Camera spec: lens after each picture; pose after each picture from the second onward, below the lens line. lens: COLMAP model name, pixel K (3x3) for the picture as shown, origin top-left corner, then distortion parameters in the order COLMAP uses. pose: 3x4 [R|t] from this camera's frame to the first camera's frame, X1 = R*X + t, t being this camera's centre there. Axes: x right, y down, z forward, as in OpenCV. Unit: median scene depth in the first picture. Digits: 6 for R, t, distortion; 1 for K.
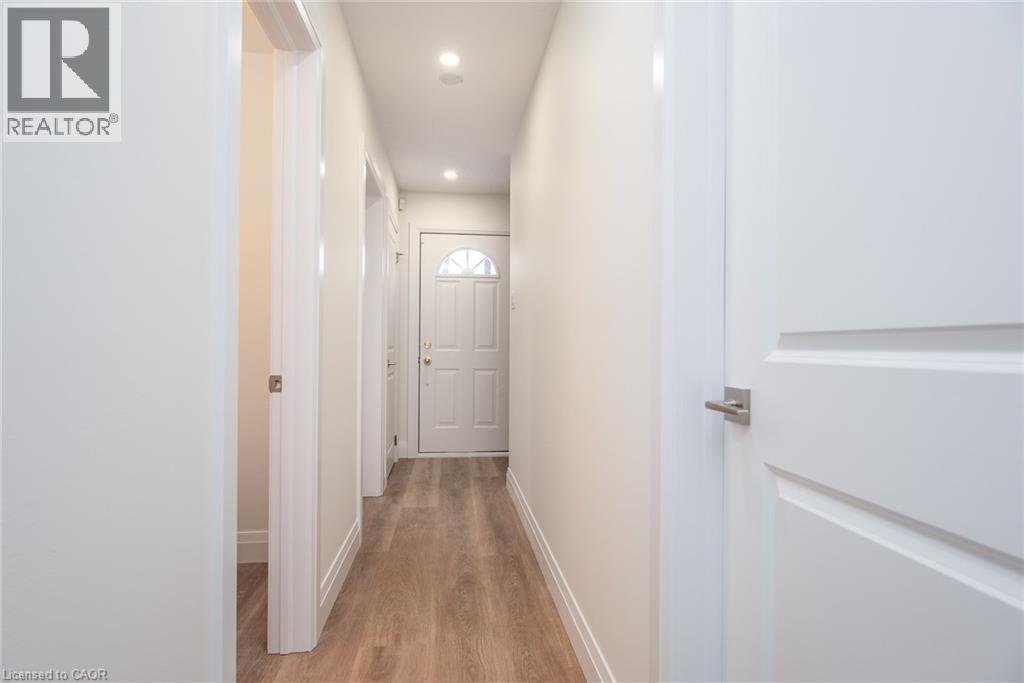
lens RADIAL K [[512.8, 0, 509.3], [0, 512.8, 342.0], [0, 0, 1]] dist [-0.007438, -0.000046]
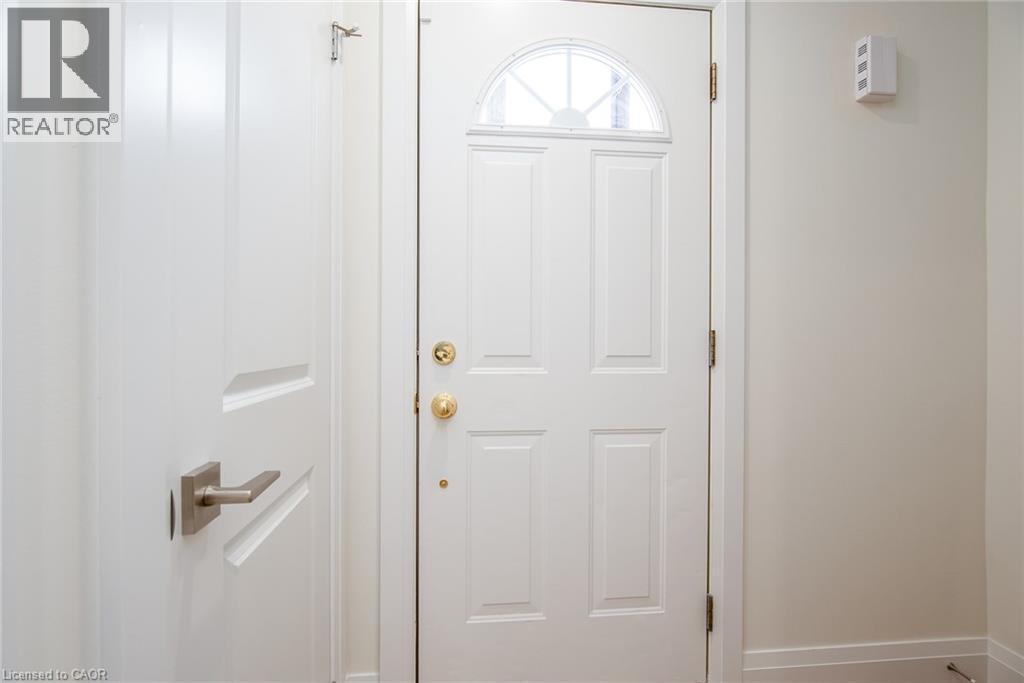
lens RADIAL K [[512.8, 0, 511.0], [0, 512.8, 341.7], [0, 0, 1]] dist [-0.007438, -0.000046]
pose [[0.999993, -0.003656, 0.001028, -0.118899], [0.003654, 0.999991, 0.001996, -0.002328], [-0.001035, -0.001992, 0.999997, 0.690987]]
